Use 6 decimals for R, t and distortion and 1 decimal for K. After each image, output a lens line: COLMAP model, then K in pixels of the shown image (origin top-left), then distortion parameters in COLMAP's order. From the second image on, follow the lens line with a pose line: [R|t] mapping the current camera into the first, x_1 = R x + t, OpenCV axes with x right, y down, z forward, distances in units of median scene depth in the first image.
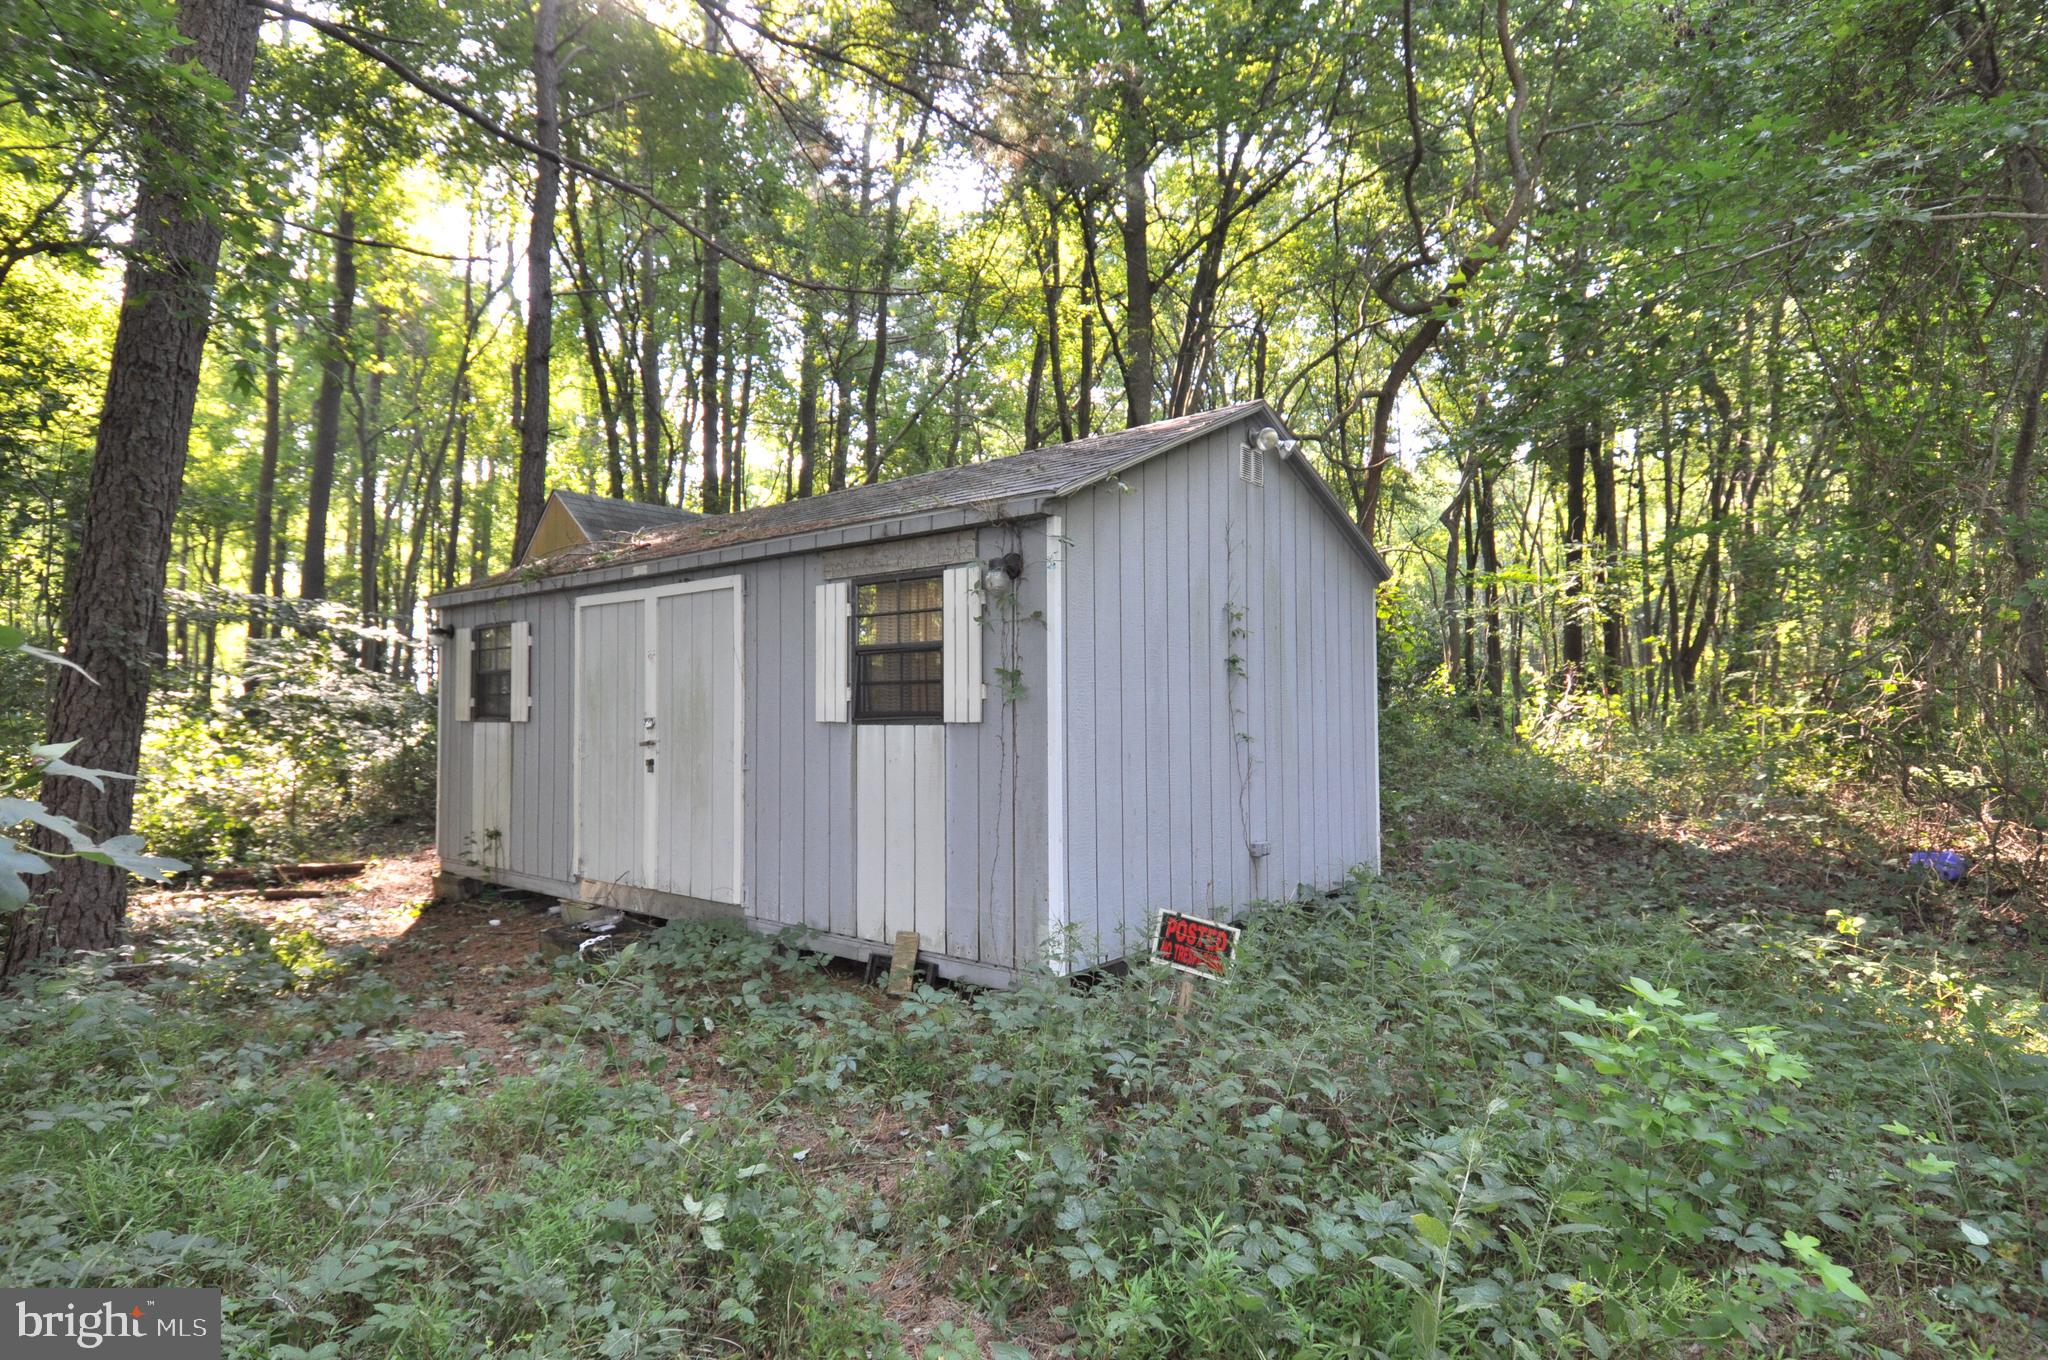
lens RADIAL K [[1112.0, 0, 1024.0], [0, 1112.0, 680.0], [0, 0, 1]] dist [0.002064, -0.028433]
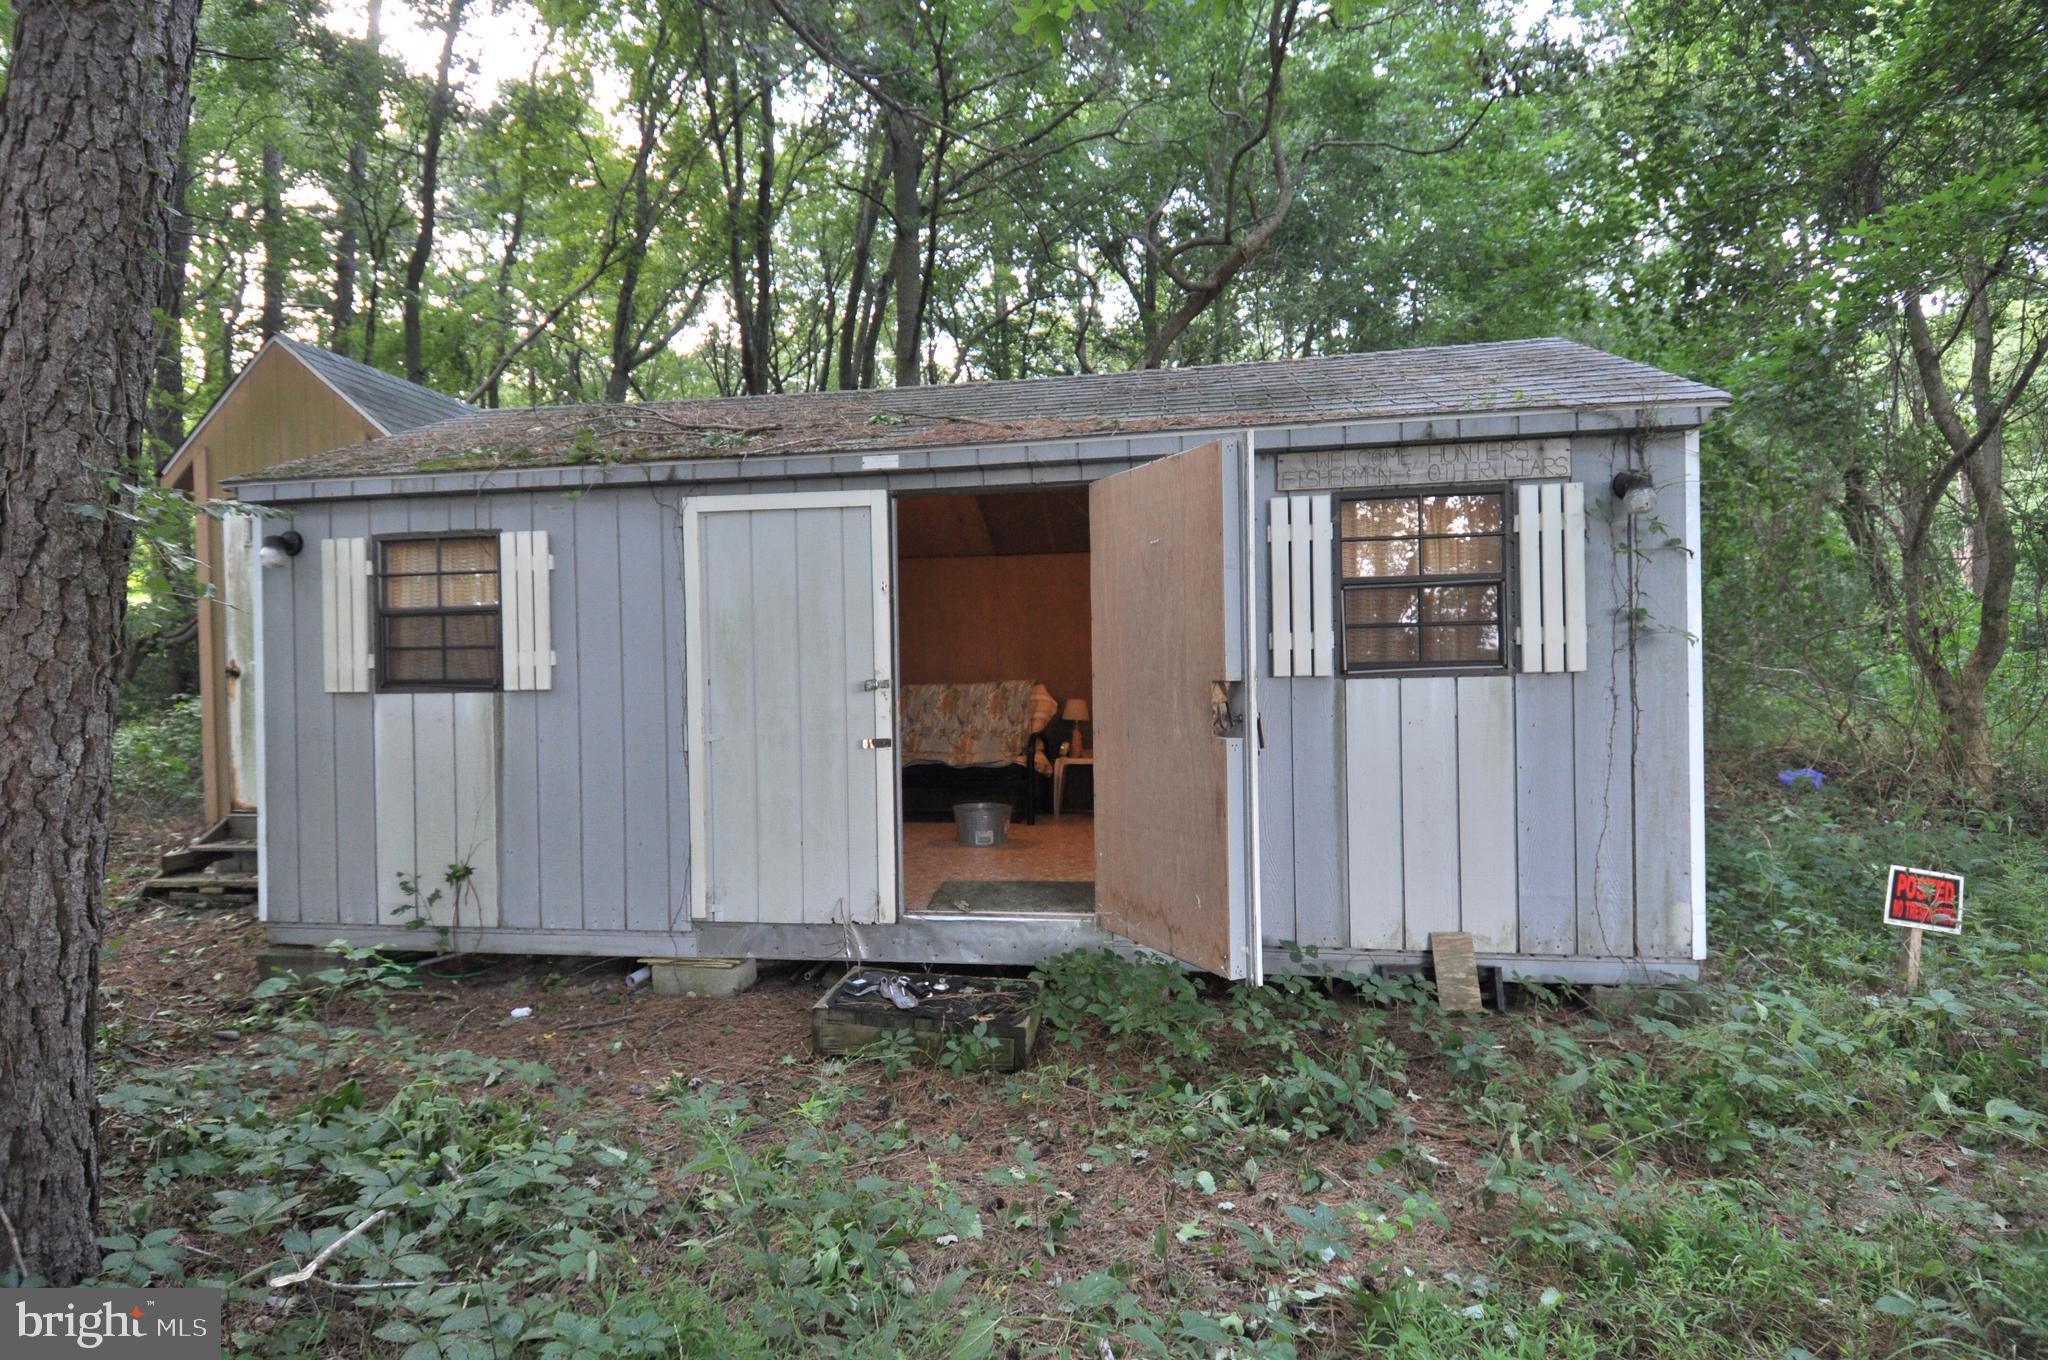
lens RADIAL K [[900.7, 0, 1024.0], [0, 900.7, 680.0], [0, 0, 1]] dist [0.000913, -0.000080]
pose [[0.842247, -0.015847, 0.538860, -0.288844], [-0.001645, 0.999488, 0.031963, 0.008681], [-0.539090, -0.027807, 0.841789, 0.245758]]
